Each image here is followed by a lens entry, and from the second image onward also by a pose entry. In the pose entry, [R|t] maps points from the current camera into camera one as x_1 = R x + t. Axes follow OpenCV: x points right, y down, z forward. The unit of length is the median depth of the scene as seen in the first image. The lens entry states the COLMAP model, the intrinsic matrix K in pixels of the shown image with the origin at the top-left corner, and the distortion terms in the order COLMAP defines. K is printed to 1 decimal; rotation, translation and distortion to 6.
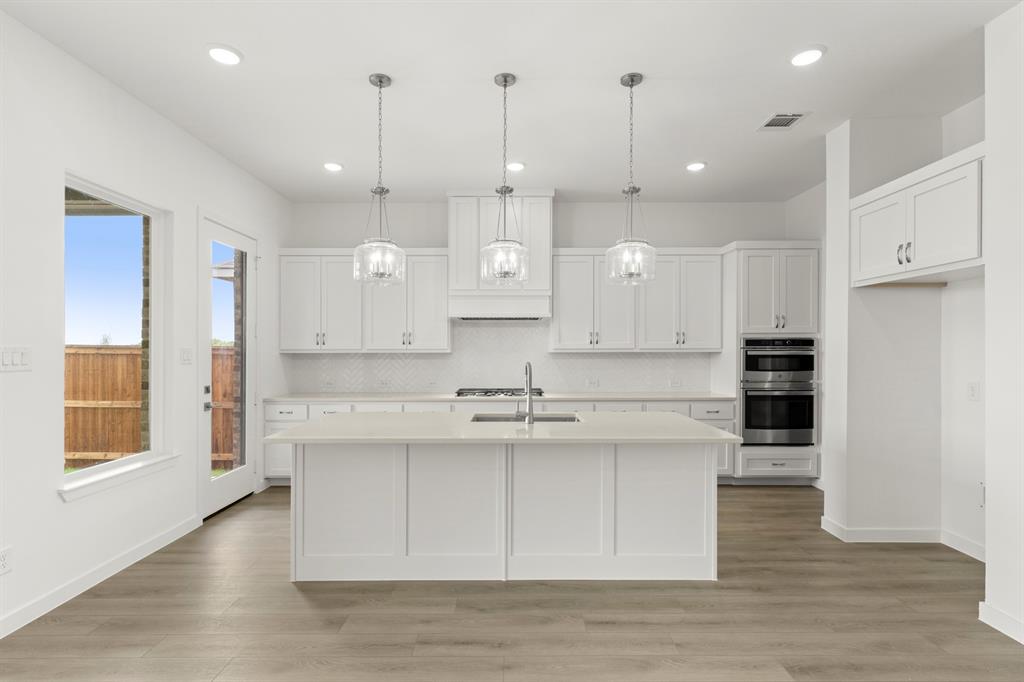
lens RADIAL K [[487.4, 0, 506.3], [0, 487.4, 343.2], [0, 0, 1]] dist [0.000528, -0.000417]
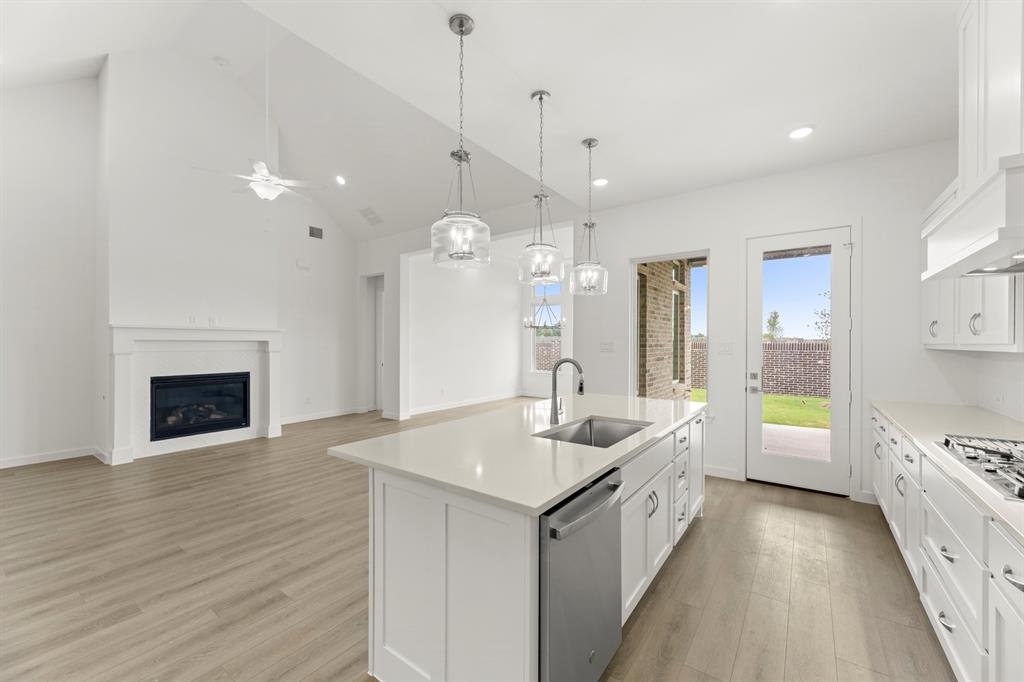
lens RADIAL K [[408.6, 0, 516.0], [0, 408.6, 343.4], [0, 0, 1]] dist [-0.001833, 0.000751]
pose [[-0.579473, 0.001255, -0.814990, 0.568471], [0.006137, 0.999977, -0.002823, 0.011521], [0.814968, -0.006638, -0.579468, 1.095365]]
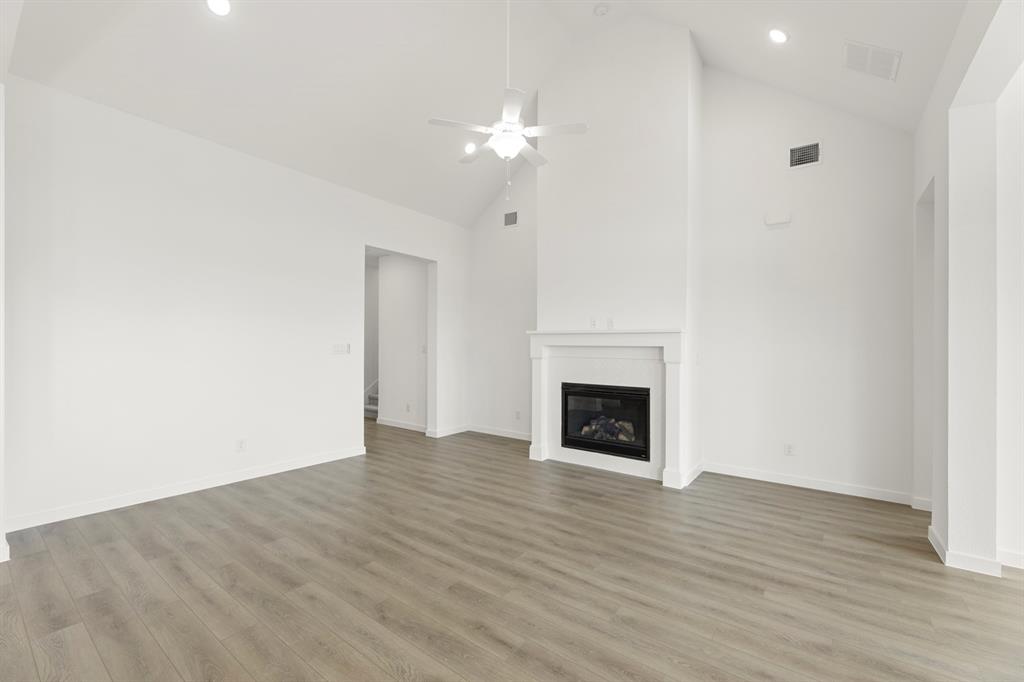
lens RADIAL K [[419.6, 0, 512.9], [0, 419.6, 346.4], [0, 0, 1]] dist [-0.001873, 0.000010]
pose [[-0.799162, -0.003481, 0.601106, -0.435716], [-0.011513, 0.999888, -0.009515, 0.006751], [-0.601006, -0.014524, -0.799113, 0.598946]]
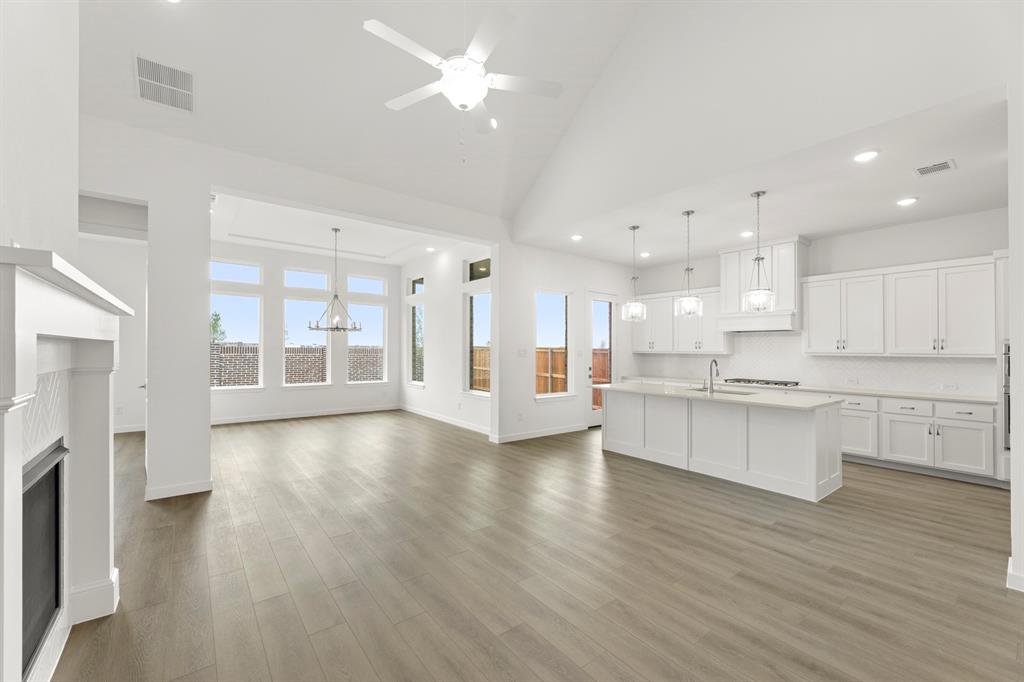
lens RADIAL K [[408.6, 0, 515.3], [0, 408.6, 340.6], [0, 0, 1]] dist [-0.001833, 0.000751]
pose [[0.614857, -0.010418, -0.788570, 0.628712], [-0.002732, 0.999879, -0.015340, -0.002558], [0.788634, 0.011586, 0.614754, -0.399057]]
